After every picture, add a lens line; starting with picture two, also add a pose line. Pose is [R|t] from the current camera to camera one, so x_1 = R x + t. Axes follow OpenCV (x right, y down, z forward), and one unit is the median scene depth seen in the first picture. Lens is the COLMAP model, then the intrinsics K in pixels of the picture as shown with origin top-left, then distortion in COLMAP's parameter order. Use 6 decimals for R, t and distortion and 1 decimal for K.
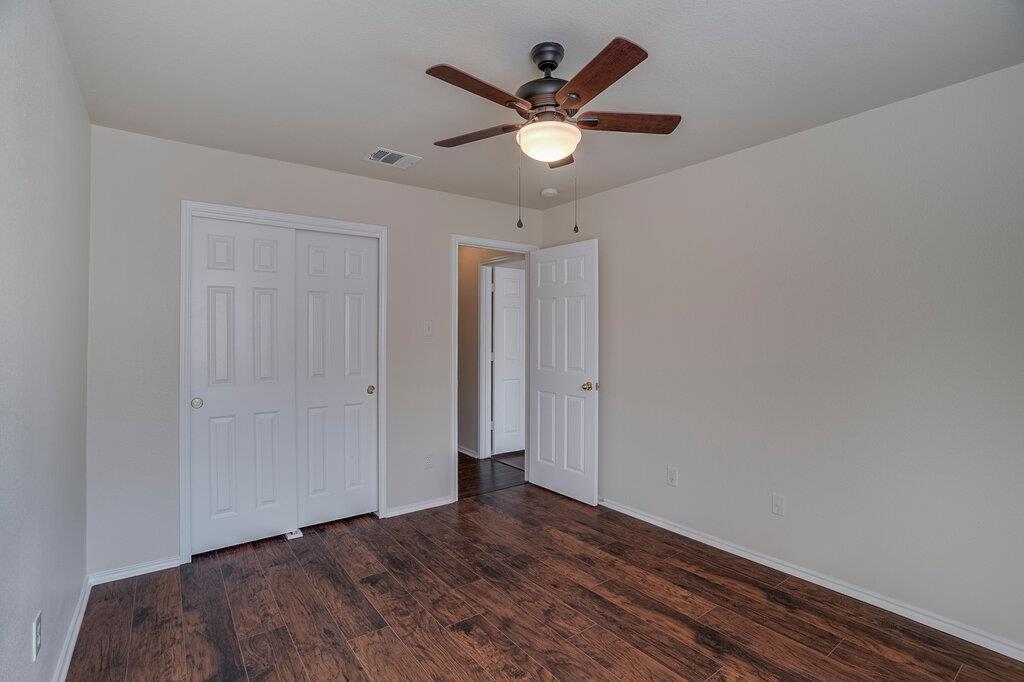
lens RADIAL K [[483.1, 0, 512.0], [0, 483.1, 341.0], [0, 0, 1]] dist [-0.004863, -0.000296]
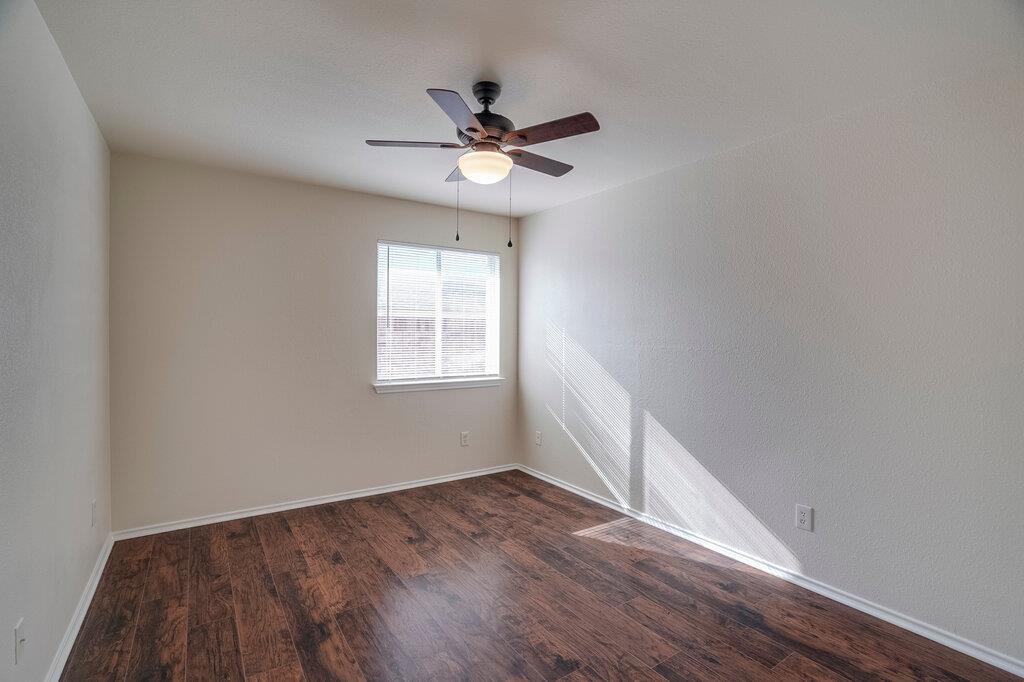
lens RADIAL K [[484.3, 0, 512.0], [0, 484.3, 341.0], [0, 0, 1]] dist [-0.021810, -0.000209]
pose [[-0.999185, -0.007531, 0.039657, -0.035100], [-0.006311, 0.999505, 0.030807, -0.027655], [-0.039870, 0.030531, -0.998738, 1.957158]]
